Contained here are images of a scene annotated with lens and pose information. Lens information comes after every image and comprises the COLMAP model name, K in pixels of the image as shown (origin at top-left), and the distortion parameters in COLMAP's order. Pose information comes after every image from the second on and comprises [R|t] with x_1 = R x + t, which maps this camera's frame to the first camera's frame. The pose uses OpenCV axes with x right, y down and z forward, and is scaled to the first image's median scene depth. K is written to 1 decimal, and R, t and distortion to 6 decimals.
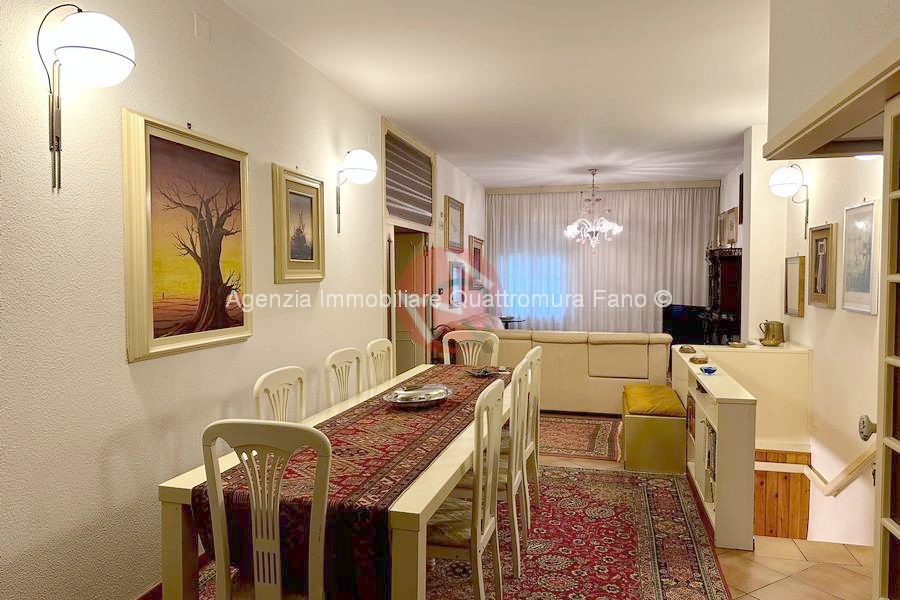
lens RADIAL K [[629.5, 0, 446.9], [0, 629.5, 303.2], [0, 0, 1]] dist [0.073602, -0.089537]
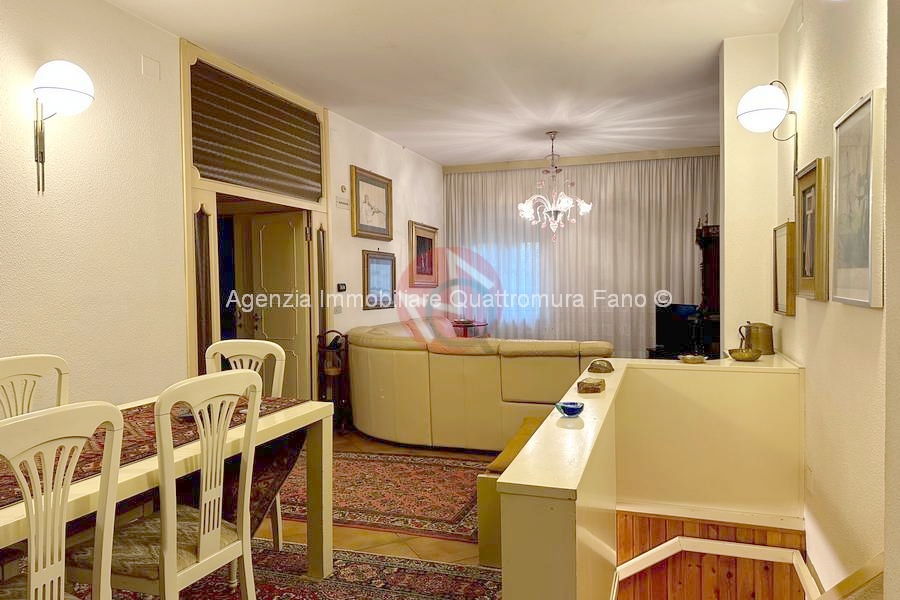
lens RADIAL K [[629.5, 0, 453.4], [0, 629.5, 297.6], [0, 0, 1]] dist [0.073602, -0.089537]
pose [[0.996664, -0.008348, -0.081180, 0.203781], [0.006817, 0.999794, -0.019112, 0.009867], [0.081323, 0.018494, 0.996516, 0.249810]]
